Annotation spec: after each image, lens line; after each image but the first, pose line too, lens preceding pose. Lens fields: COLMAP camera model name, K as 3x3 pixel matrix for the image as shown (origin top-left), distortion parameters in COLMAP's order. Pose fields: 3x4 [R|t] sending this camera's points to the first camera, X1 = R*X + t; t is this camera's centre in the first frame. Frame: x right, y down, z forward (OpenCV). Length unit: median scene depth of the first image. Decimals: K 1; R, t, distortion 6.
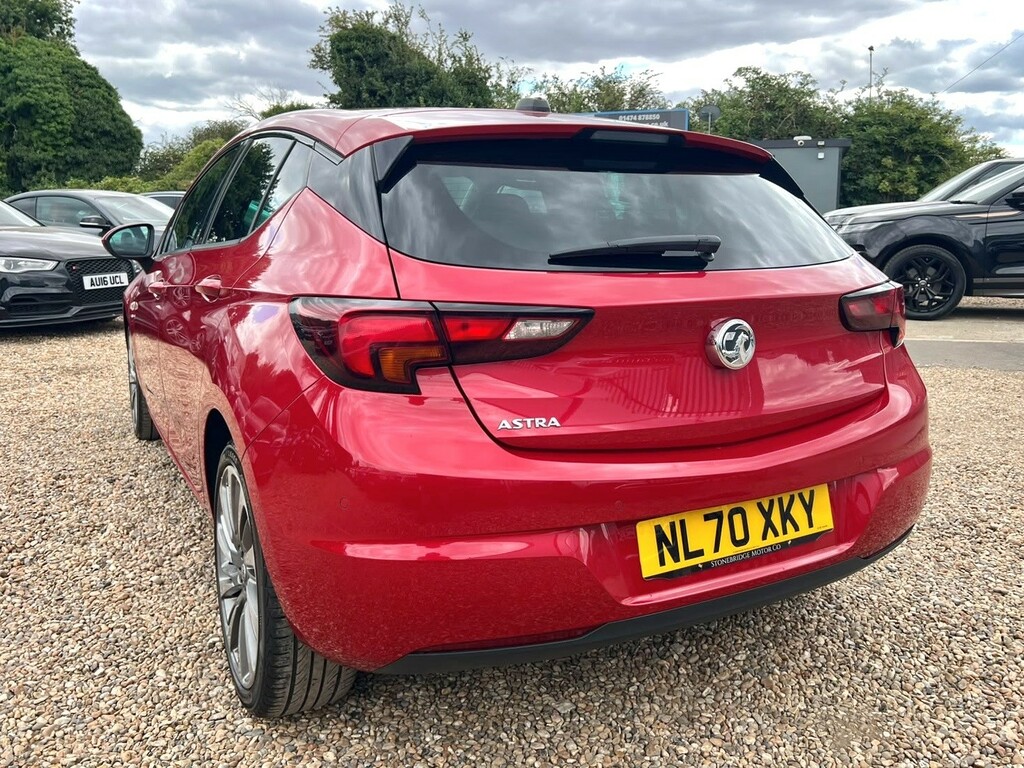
lens RADIAL K [[1443.9, 0, 512.0], [0, 1443.9, 384.0], [0, 0, 1]] dist [0.205066, -0.488071]
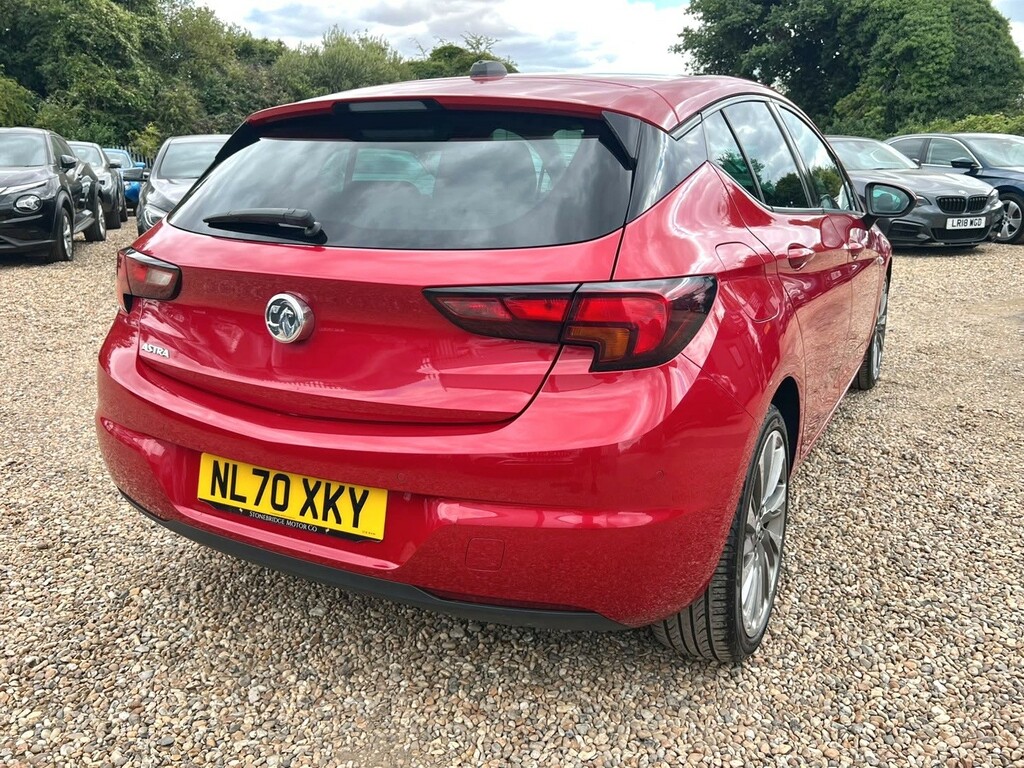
lens RADIAL K [[1443.9, 0, 512.0], [0, 1443.9, 384.0], [0, 0, 1]] dist [0.205066, -0.488071]
pose [[0.092169, 0.169998, -0.981125, 0.711655], [-0.095763, 0.982265, 0.161199, -0.097620], [0.991128, 0.079098, 0.106814, 0.631272]]
